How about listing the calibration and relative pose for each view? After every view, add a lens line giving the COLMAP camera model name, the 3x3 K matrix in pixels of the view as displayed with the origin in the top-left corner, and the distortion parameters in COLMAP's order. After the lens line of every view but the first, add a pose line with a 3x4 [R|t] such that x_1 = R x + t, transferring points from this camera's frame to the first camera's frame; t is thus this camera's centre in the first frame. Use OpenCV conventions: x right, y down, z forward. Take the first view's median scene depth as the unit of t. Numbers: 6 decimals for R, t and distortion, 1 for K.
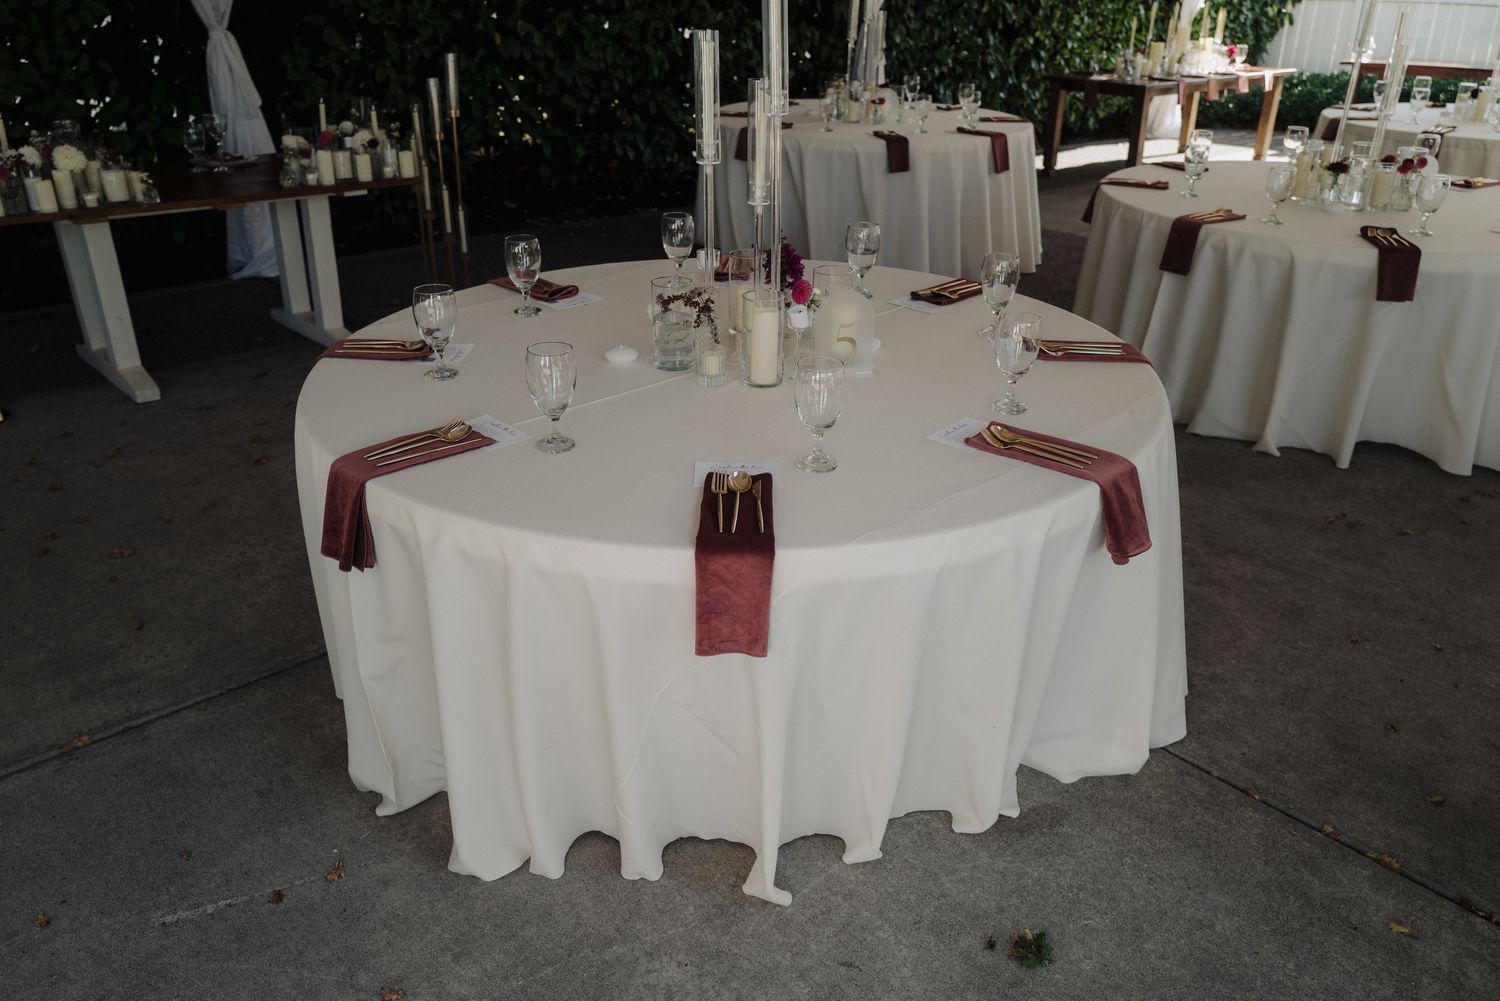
lens RADIAL K [[1150.1, 0, 750.0], [0, 1150.1, 500.5], [0, 0, 1]] dist [-0.056482, 0.091109]
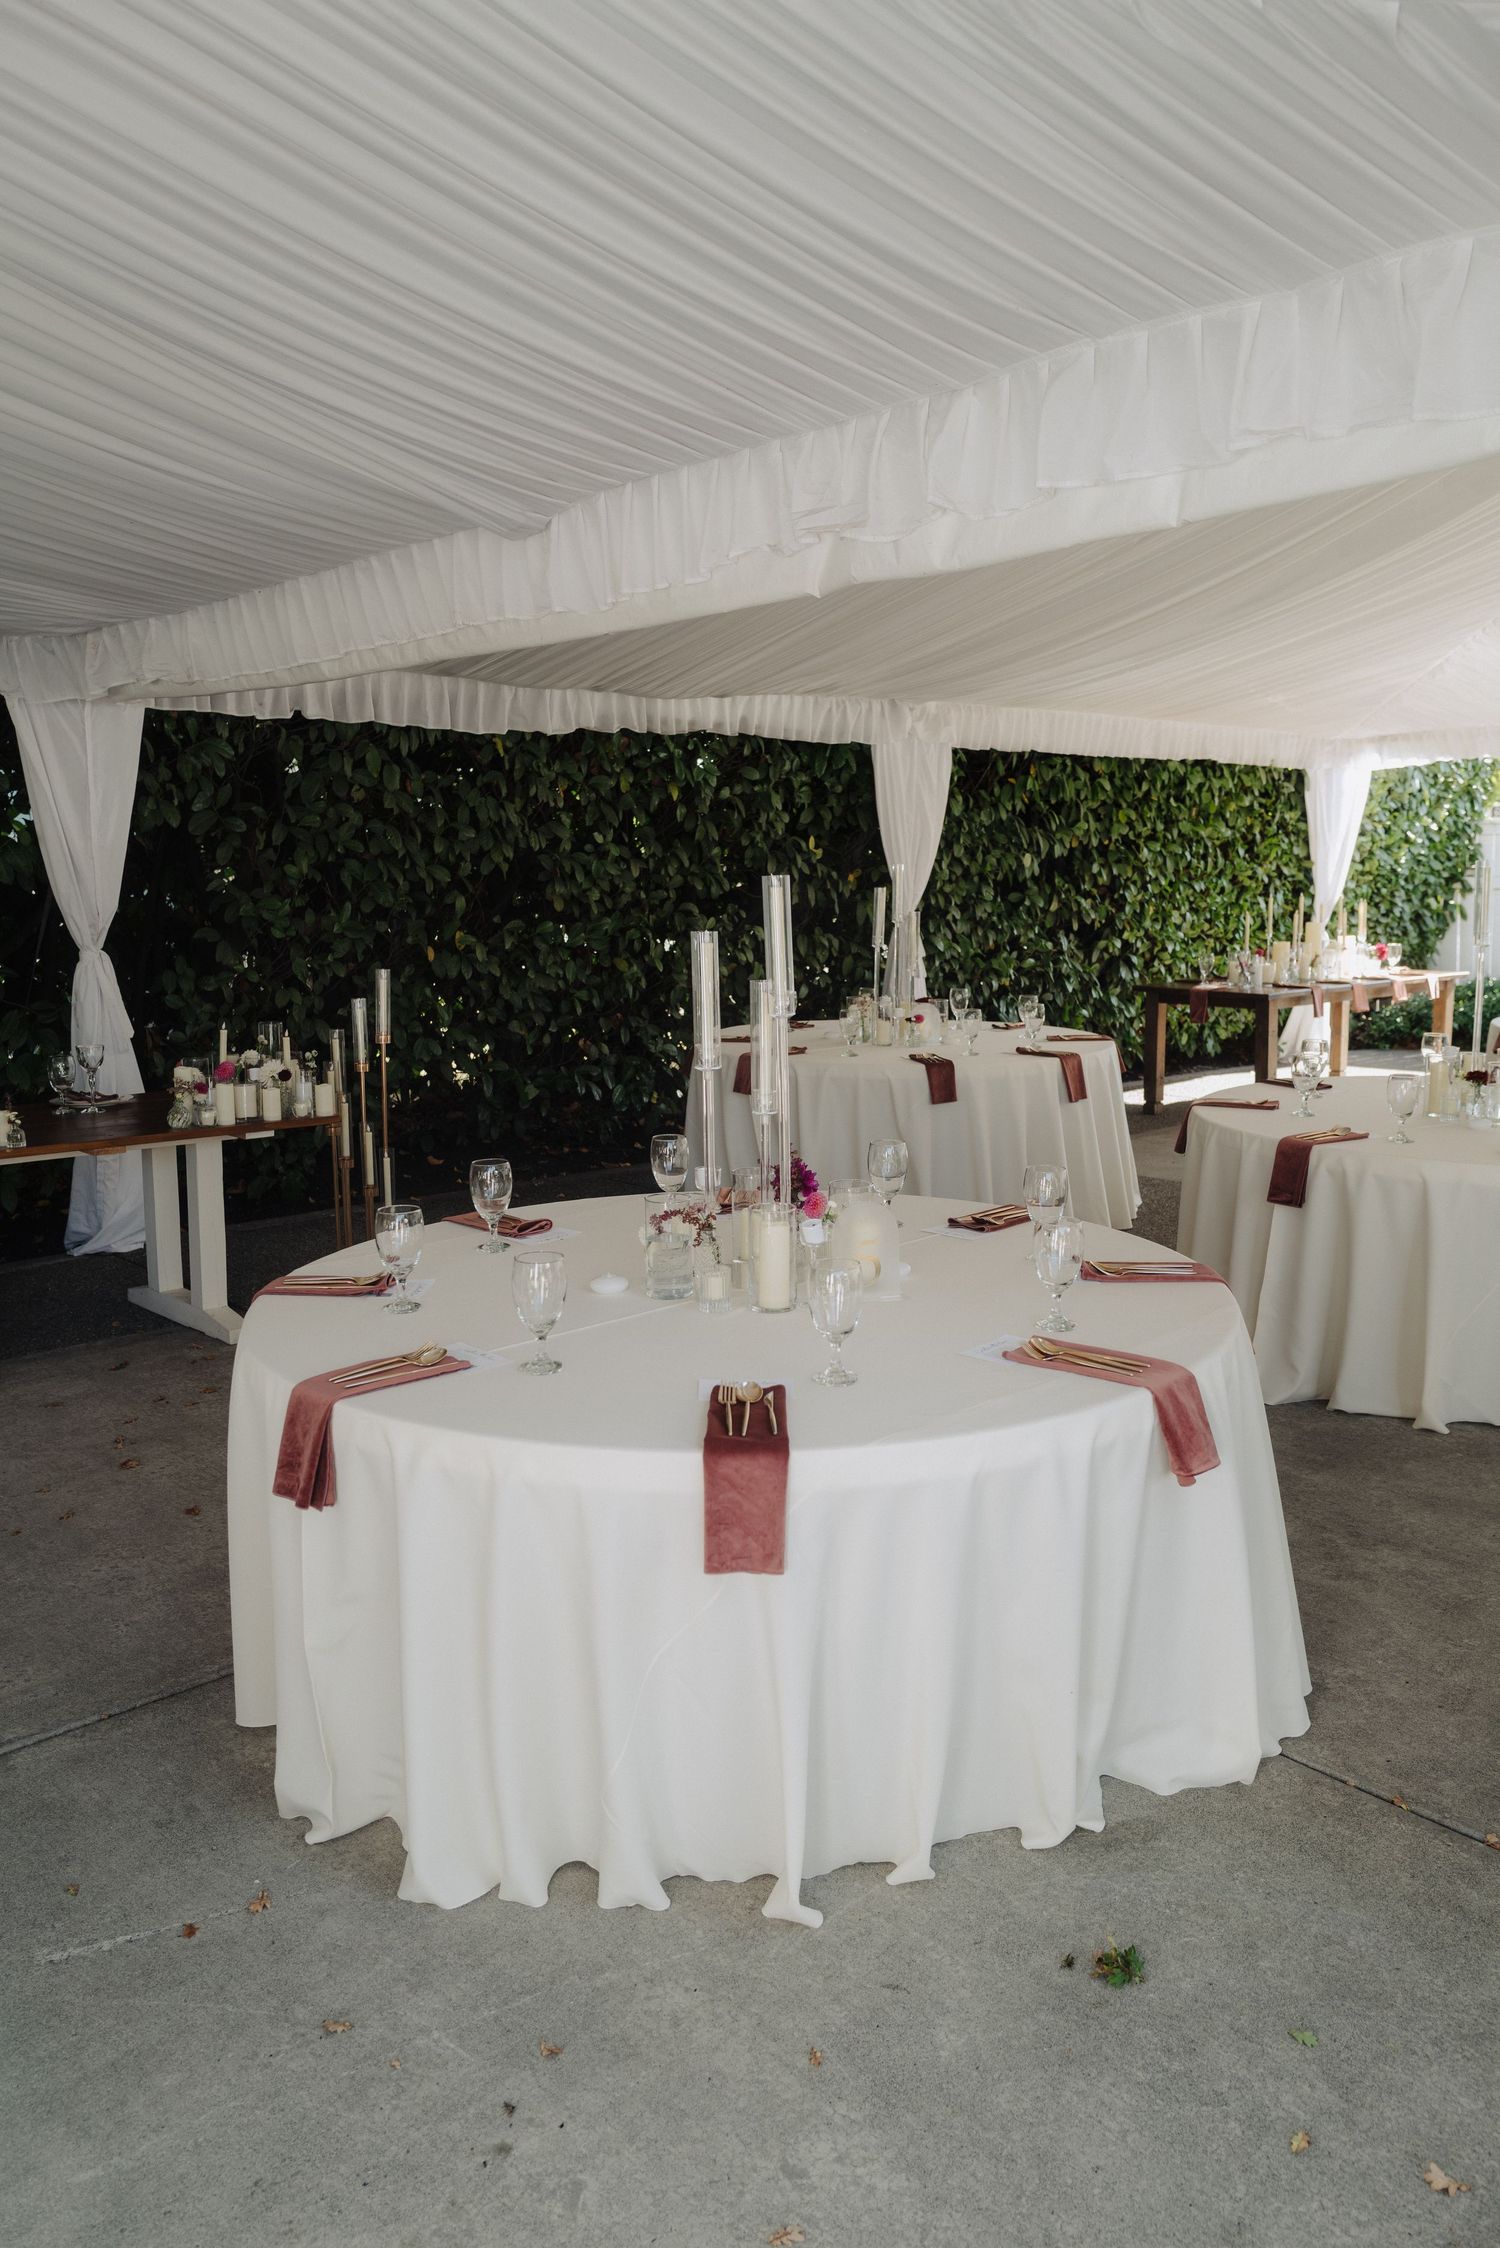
lens RADIAL K [[1823.8, 0, 750.0], [0, 1823.8, 1124.0], [0, 0, 1]] dist [-0.002302, 0.000729]
pose [[0.999791, -0.020416, -0.001032, -0.002175], [0.019243, 0.956990, -0.289481, 0.156672], [0.006898, 0.289401, 0.957183, -0.348341]]
